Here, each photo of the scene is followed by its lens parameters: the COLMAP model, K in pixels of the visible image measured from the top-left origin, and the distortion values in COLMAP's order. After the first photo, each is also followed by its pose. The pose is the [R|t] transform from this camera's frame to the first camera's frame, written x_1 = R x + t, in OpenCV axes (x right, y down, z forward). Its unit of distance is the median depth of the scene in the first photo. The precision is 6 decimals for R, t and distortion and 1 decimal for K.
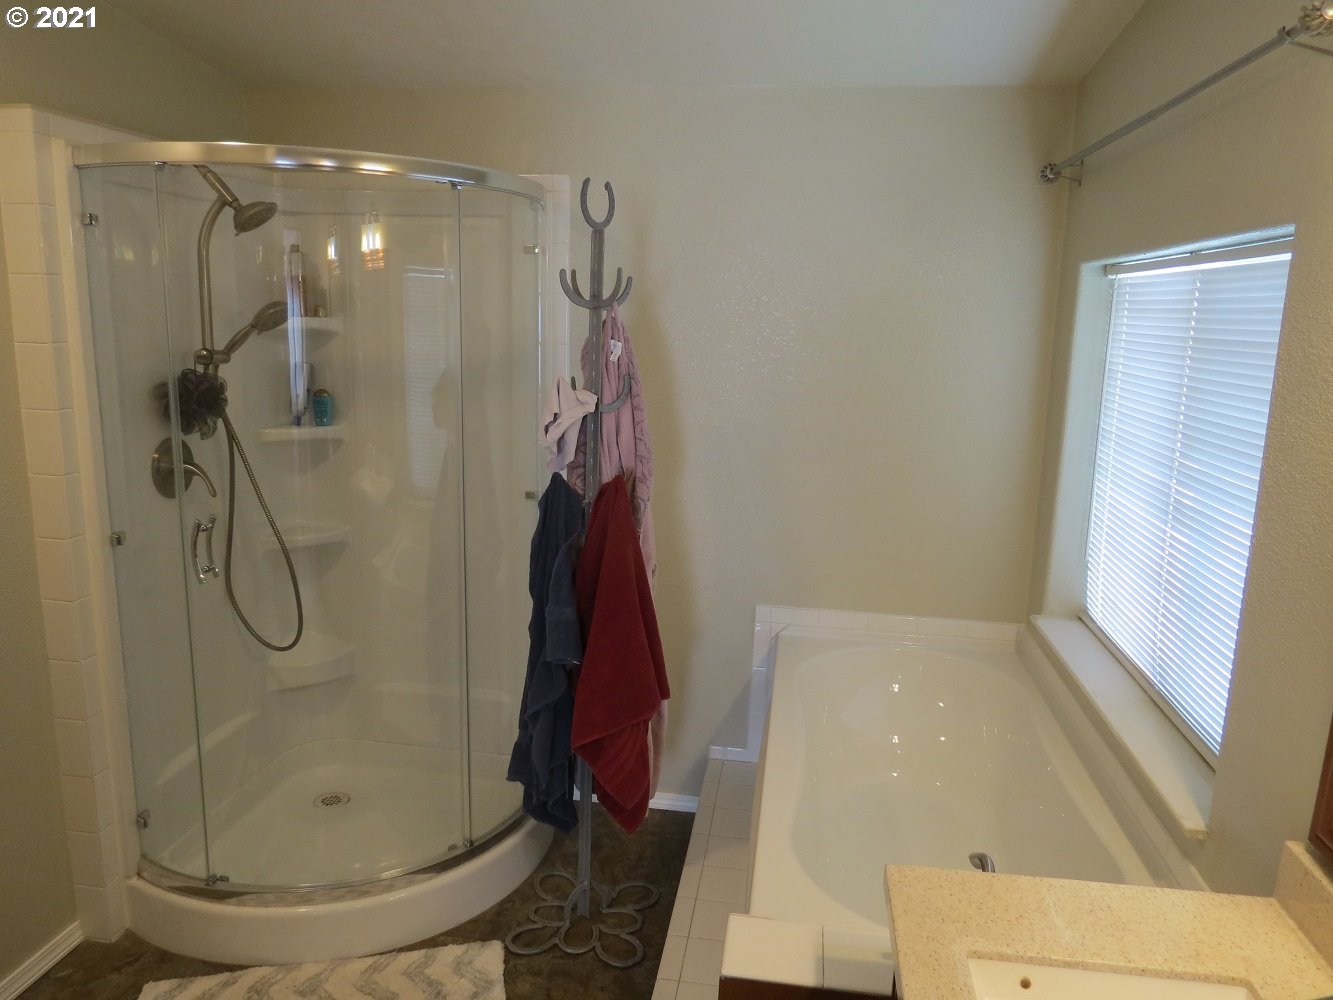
lens RADIAL K [[934.2, 0, 666.5], [0, 934.2, 500.0], [0, 0, 1]] dist [-0.039695, 0.003375]
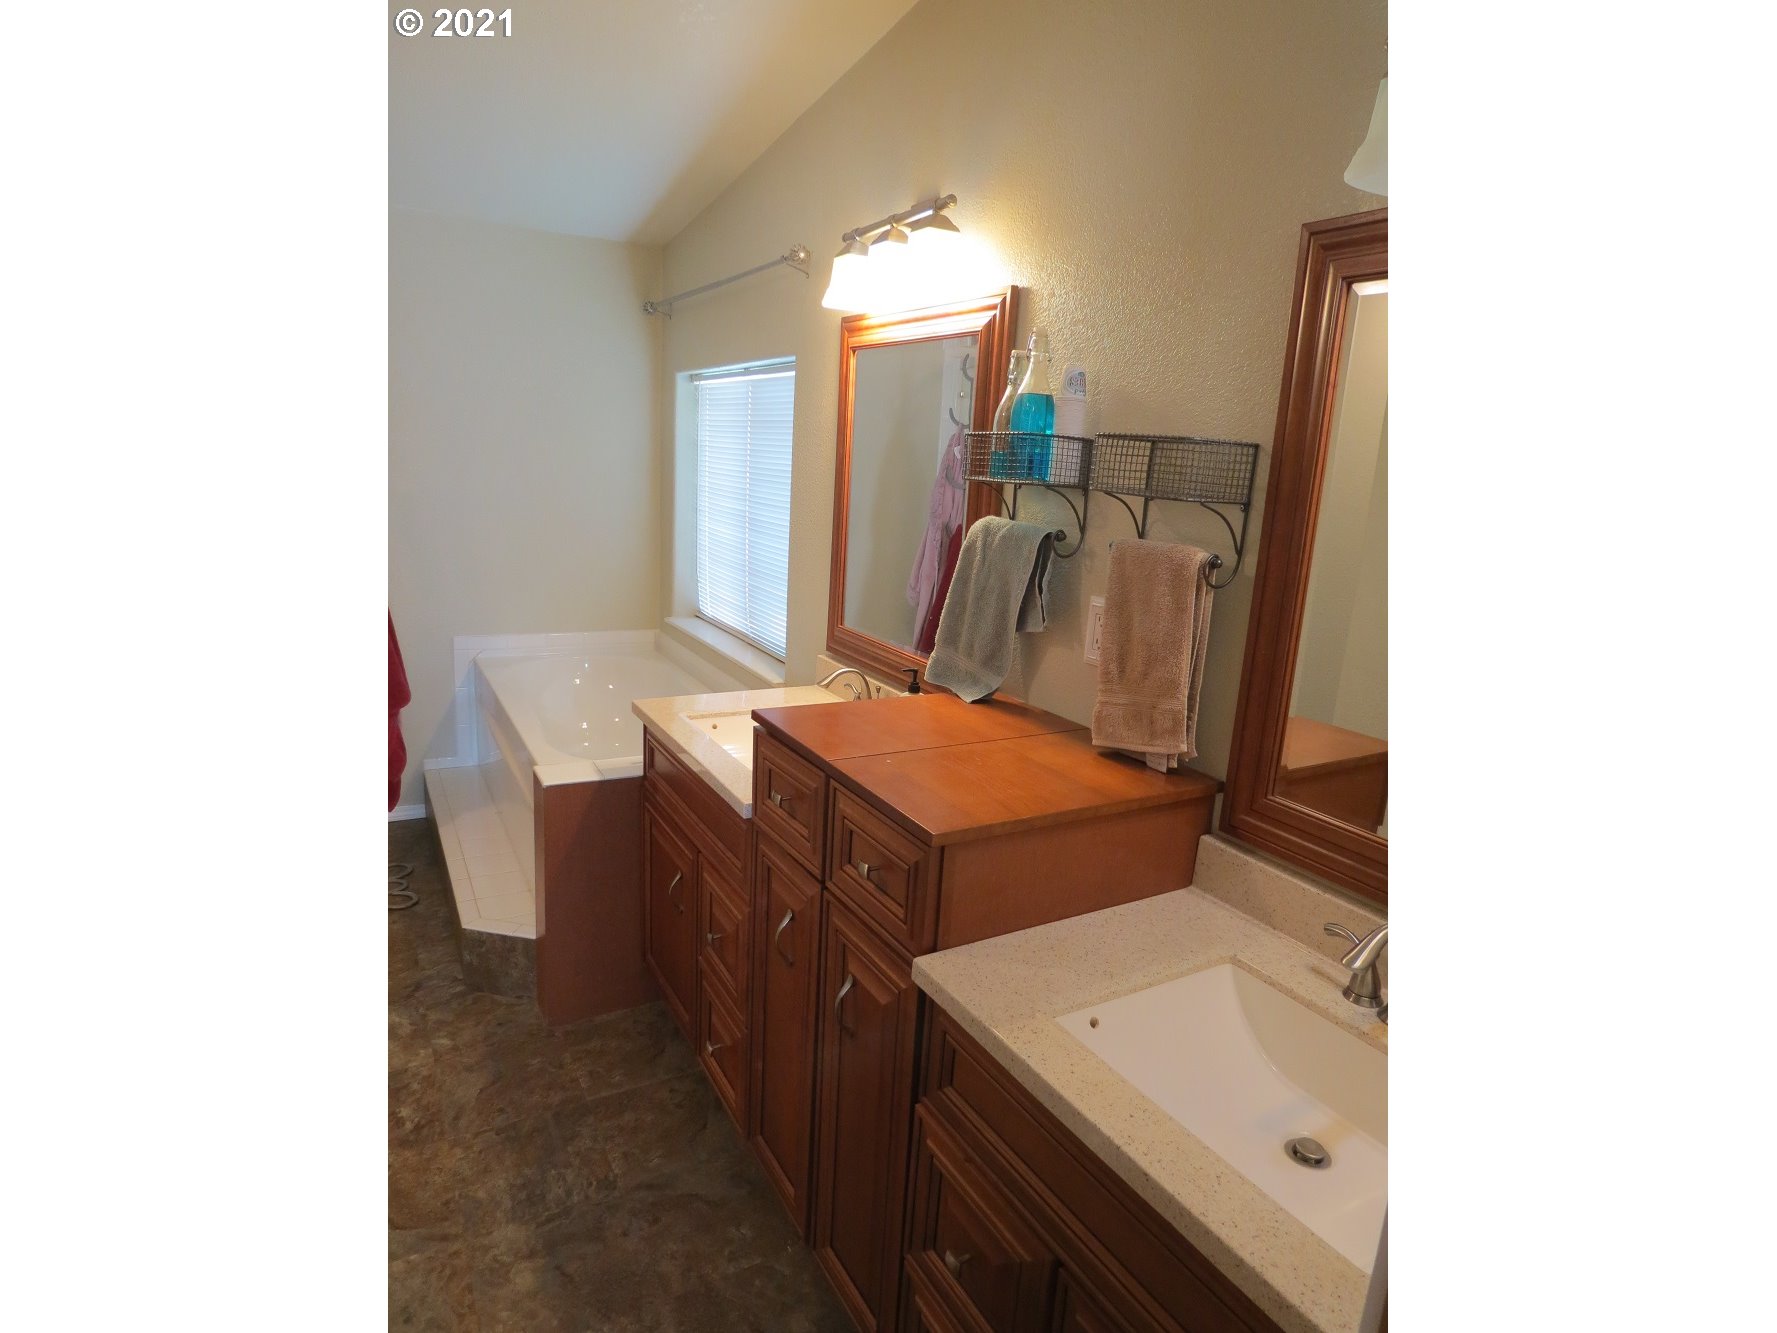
lens RADIAL K [[946.2, 0, 888.5], [0, 946.2, 666.5], [0, 0, 1]] dist [-0.024071, 0.000090]
pose [[0.783116, -0.114990, 0.611152, -0.274743], [0.084747, 0.993321, 0.078303, 0.128187], [-0.616074, -0.009527, 0.787630, -0.424291]]
